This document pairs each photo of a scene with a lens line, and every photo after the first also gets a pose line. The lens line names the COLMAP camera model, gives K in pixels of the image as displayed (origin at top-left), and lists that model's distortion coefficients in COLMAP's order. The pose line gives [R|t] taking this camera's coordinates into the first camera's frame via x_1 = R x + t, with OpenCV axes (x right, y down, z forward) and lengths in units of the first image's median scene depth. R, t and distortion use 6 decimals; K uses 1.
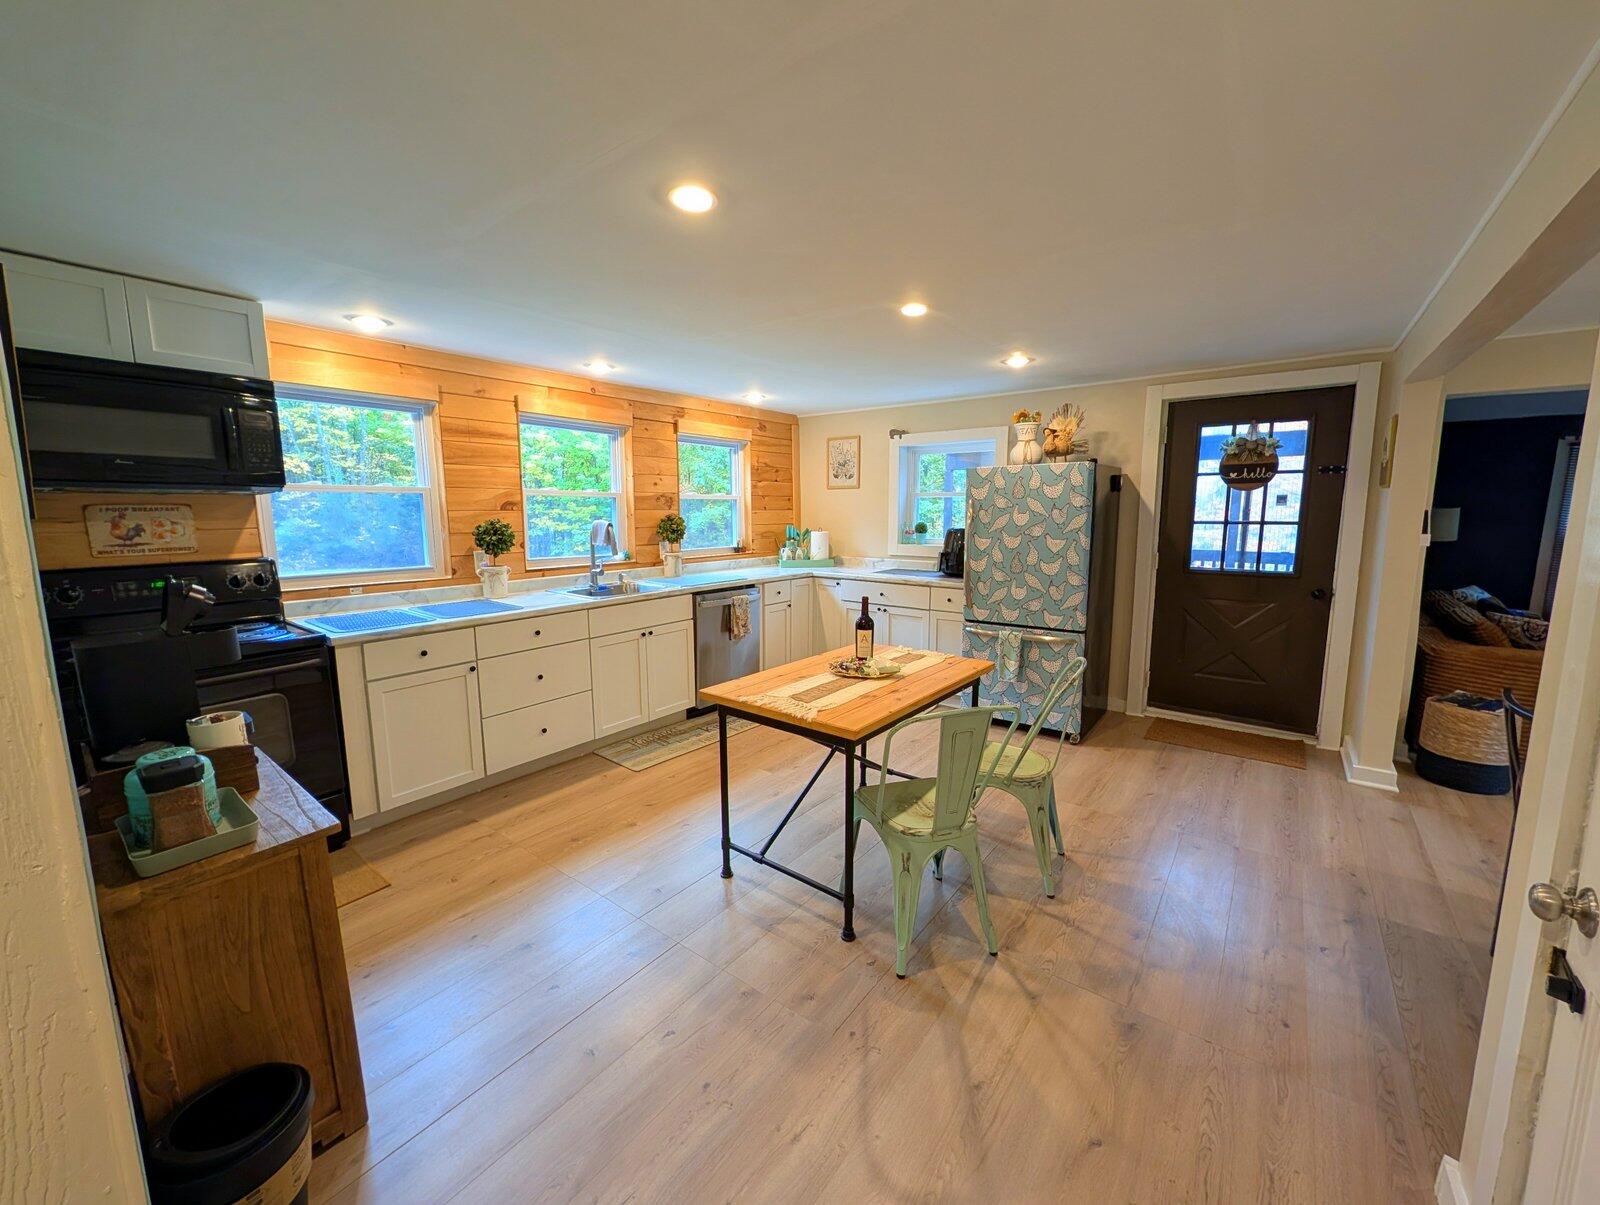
lens RADIAL K [[617.1, 0, 807.1], [0, 617.1, 595.7], [0, 0, 1]] dist [-0.002348, -0.000003]
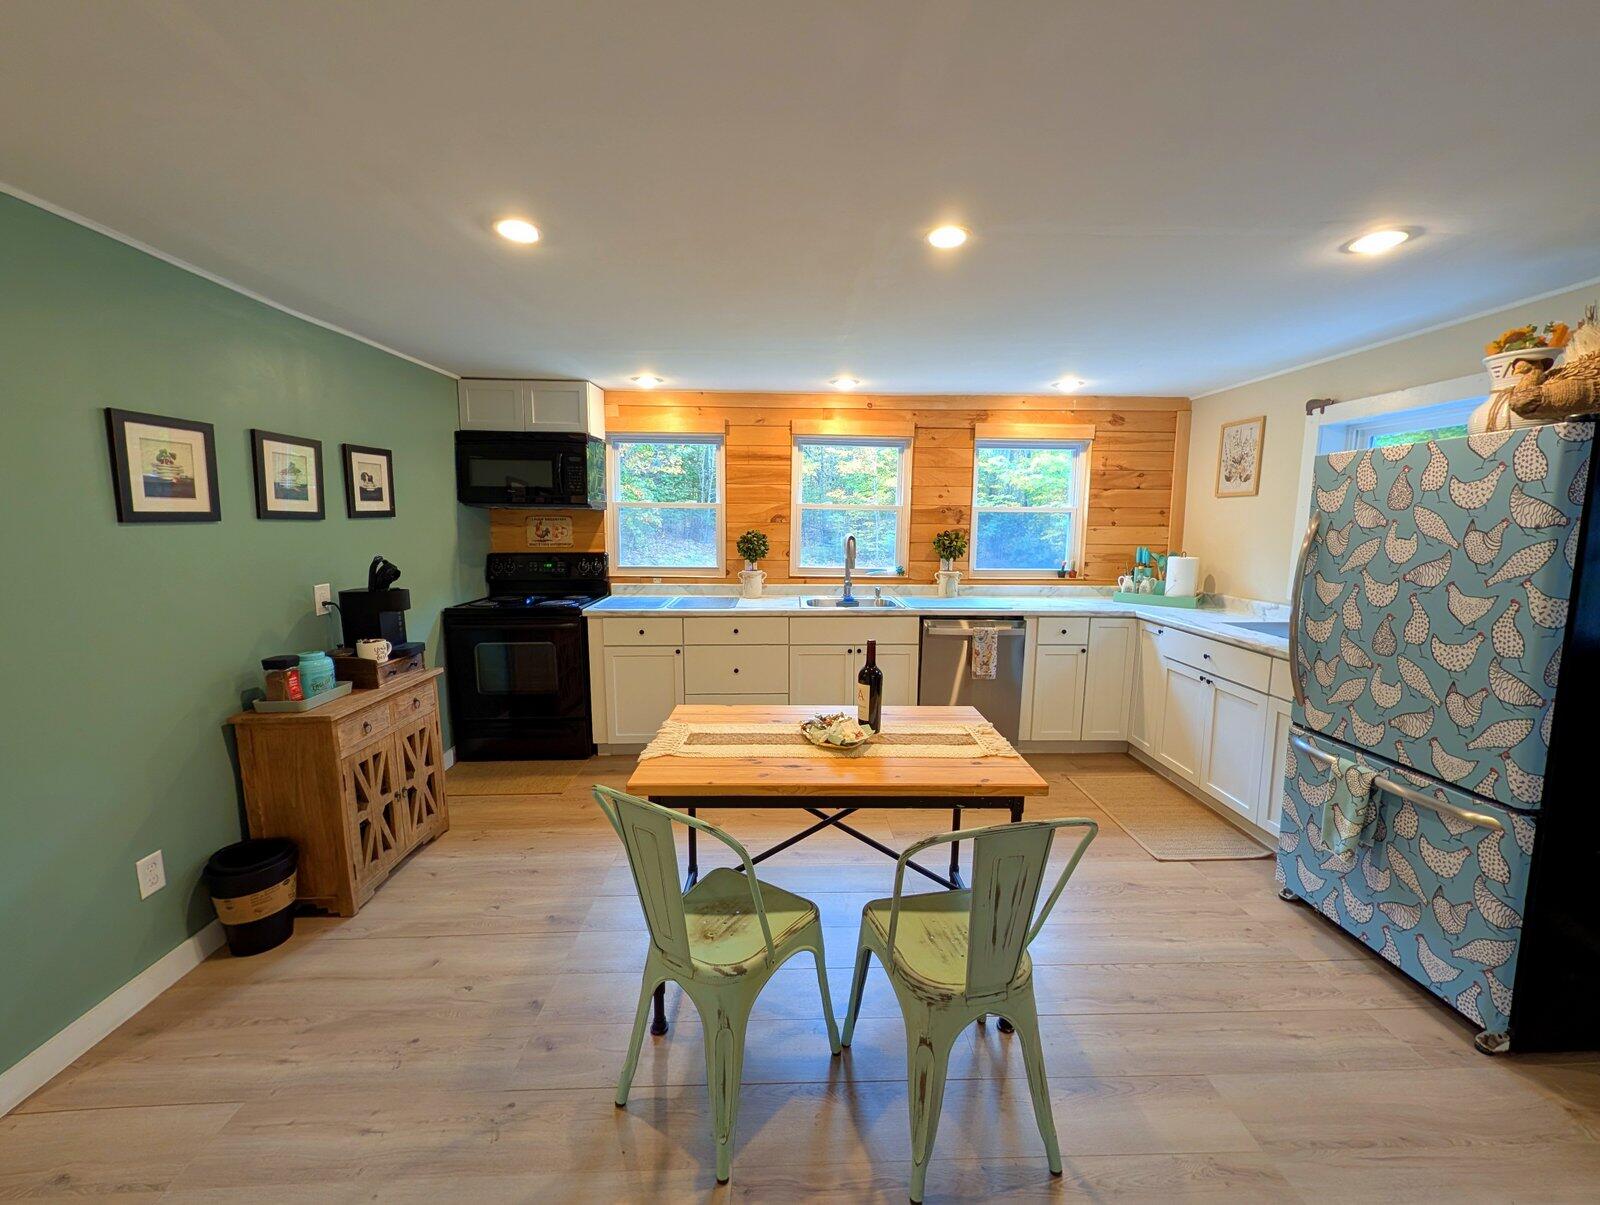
lens RADIAL K [[617.1, 0, 798.9], [0, 617.1, 596.5], [0, 0, 1]] dist [-0.002348, -0.000003]
pose [[0.640828, 0.100861, -0.761030, 0.409306], [-0.116372, 0.992638, 0.033565, -0.045024], [0.758813, 0.067053, 0.647848, 0.295604]]
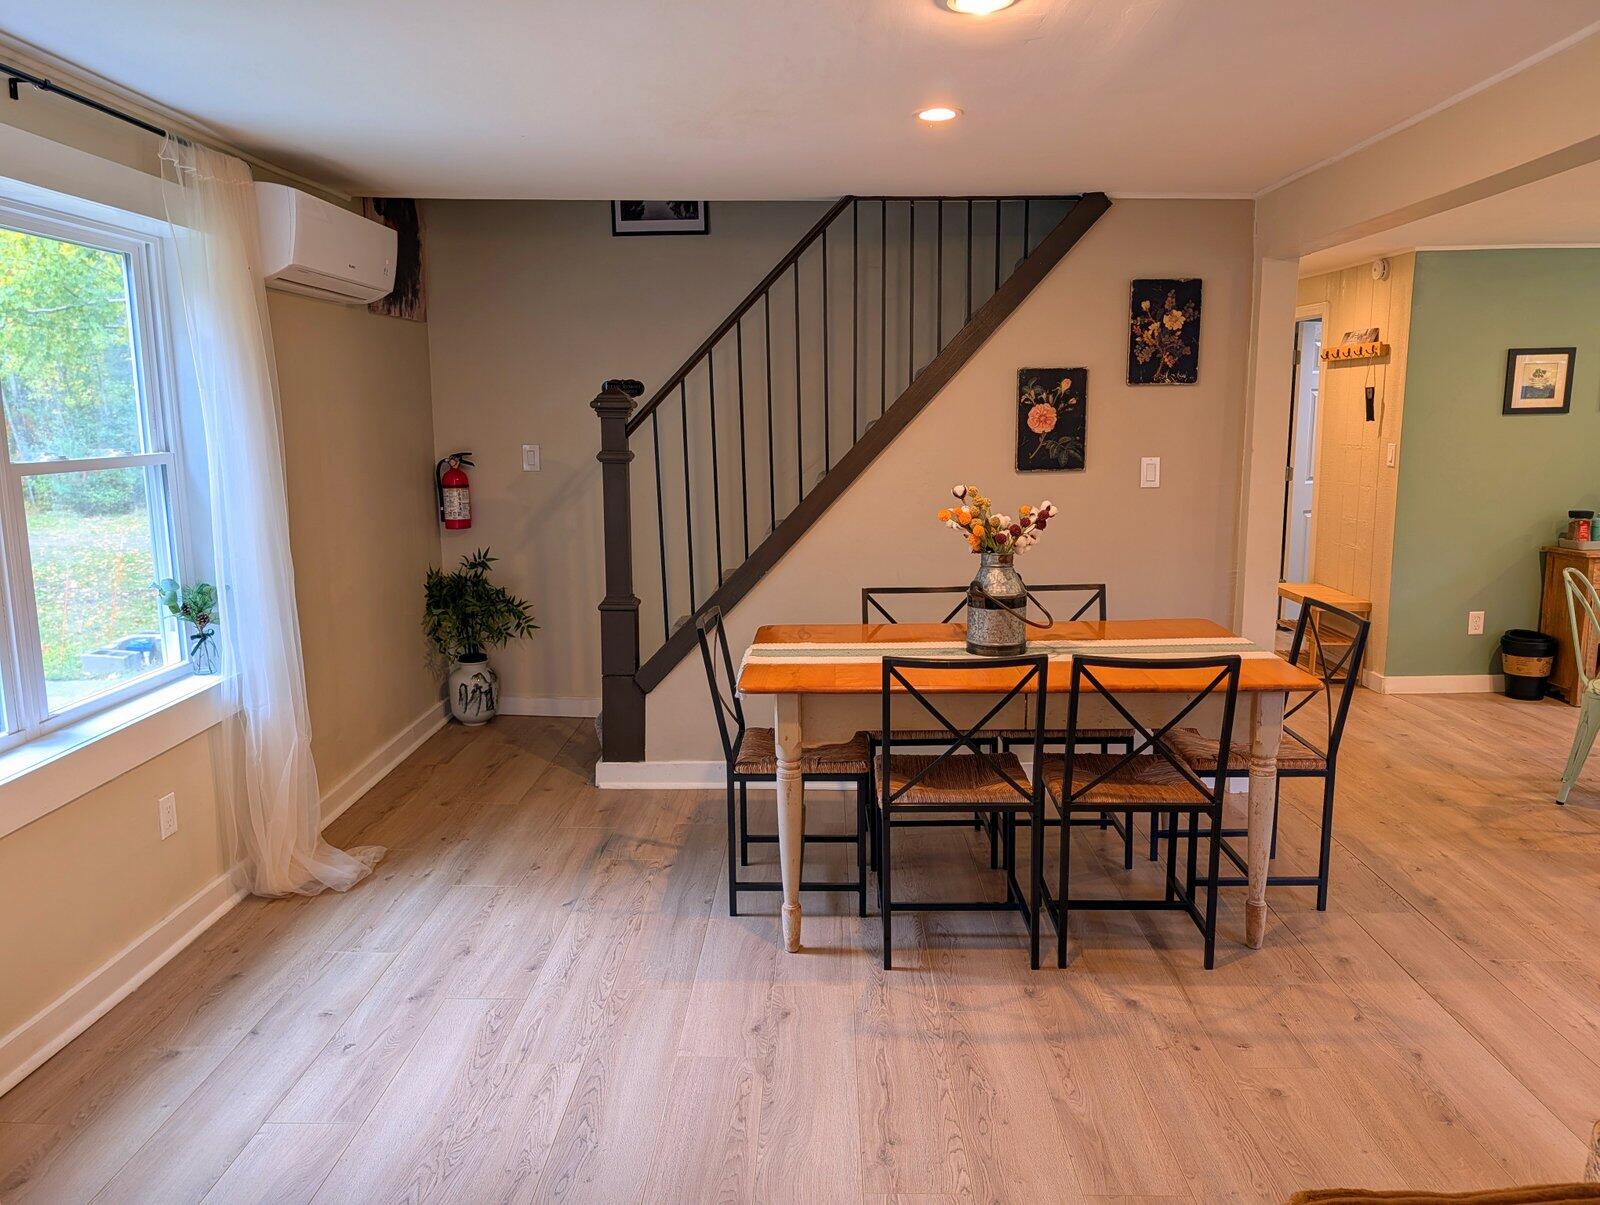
lens RADIAL K [[1129.9, 0, 798.2], [0, 1129.9, 599.8], [0, 0, 1]] dist [0.007559, 0.000840]
pose [[-0.810625, 0.101353, -0.576728, 1.339483], [-0.073983, 0.959287, 0.272571, -0.127632], [0.580873, 0.263621, -0.770124, 0.868477]]
